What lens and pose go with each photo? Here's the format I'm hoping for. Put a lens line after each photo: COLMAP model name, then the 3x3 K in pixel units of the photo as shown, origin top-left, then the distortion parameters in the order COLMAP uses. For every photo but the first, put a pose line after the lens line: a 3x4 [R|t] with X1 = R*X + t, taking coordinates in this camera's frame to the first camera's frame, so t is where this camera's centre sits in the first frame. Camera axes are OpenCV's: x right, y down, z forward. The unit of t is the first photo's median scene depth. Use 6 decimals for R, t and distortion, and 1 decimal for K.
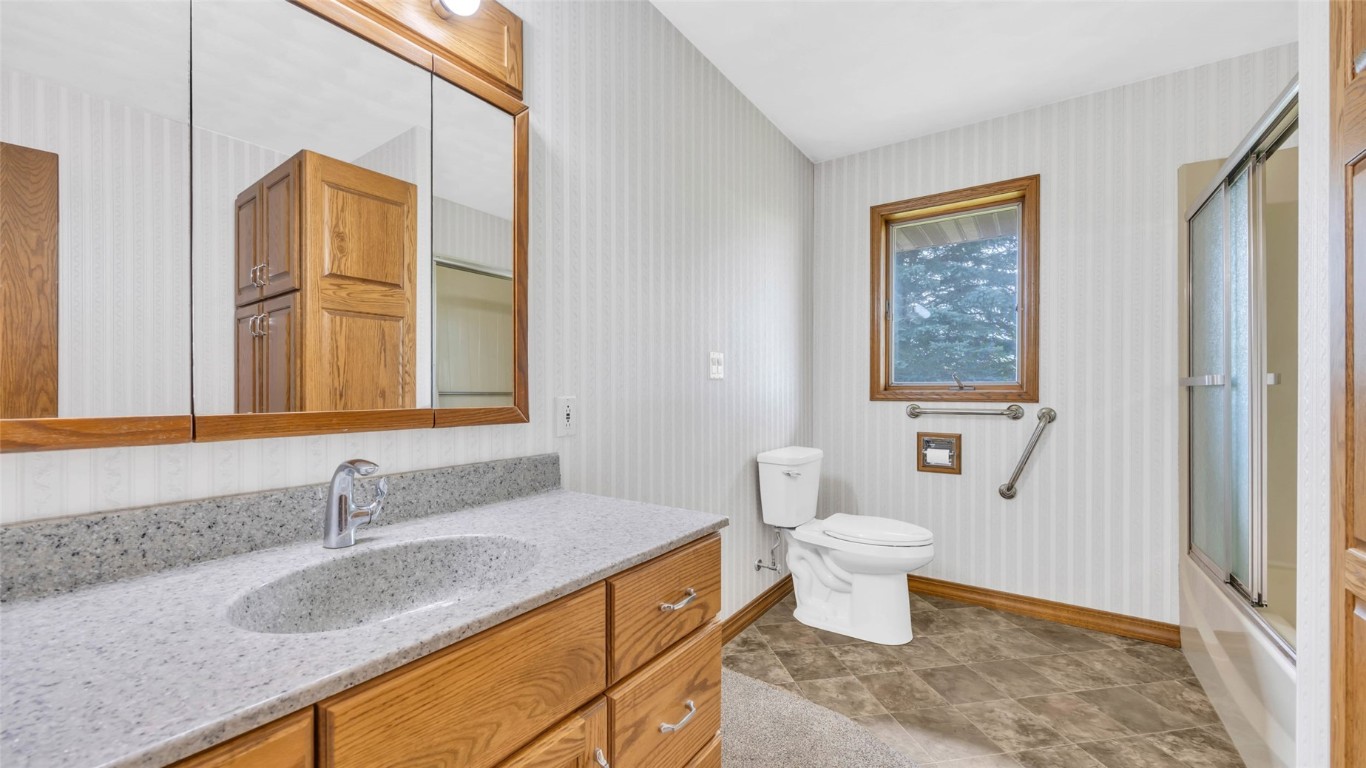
lens RADIAL K [[517.9, 0, 679.9], [0, 517.9, 393.4], [0, 0, 1]] dist [-0.004188, -0.000228]
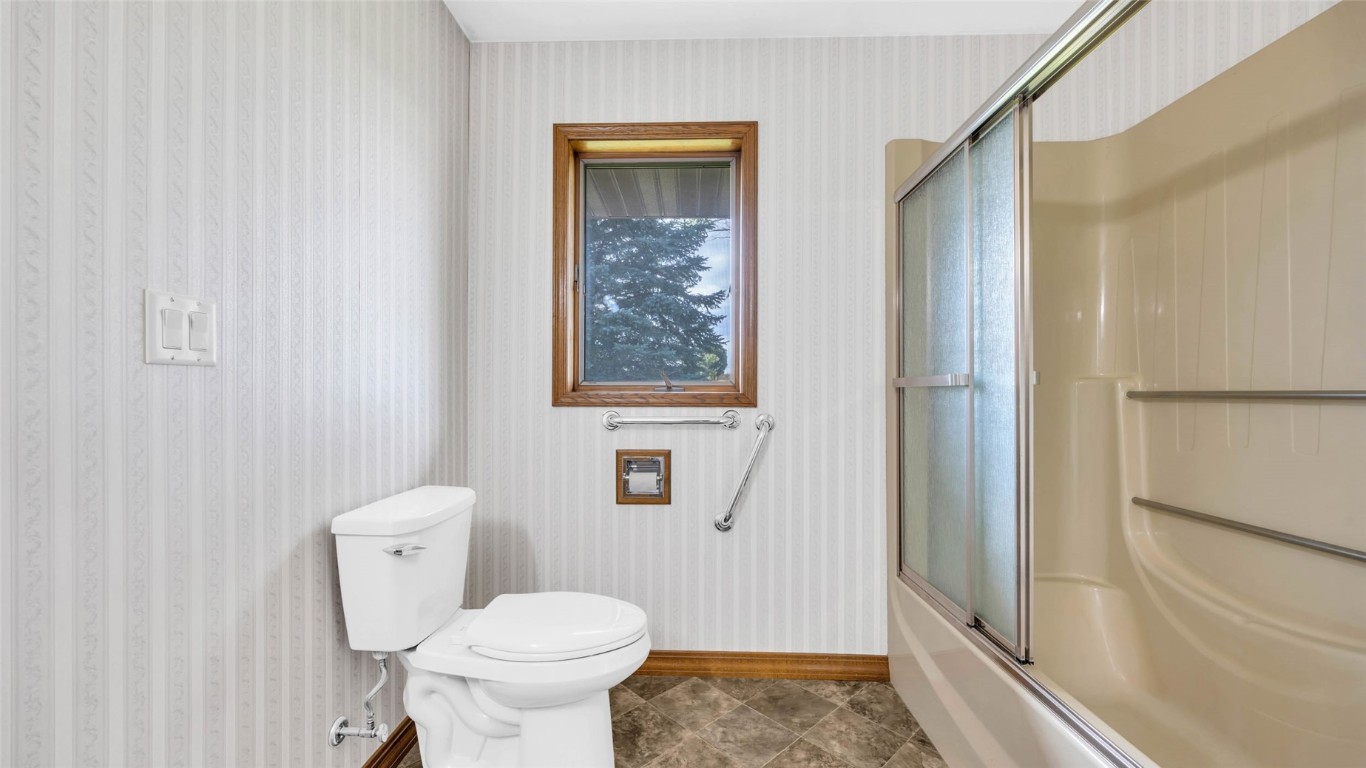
lens RADIAL K [[517.9, 0, 679.9], [0, 517.9, 393.4], [0, 0, 1]] dist [-0.004188, -0.000228]
pose [[0.833131, 0.001070, 0.553075, 0.149659], [0.000123, 0.999998, -0.002120, -0.001857], [-0.553076, 0.001835, 0.833129, 0.390646]]
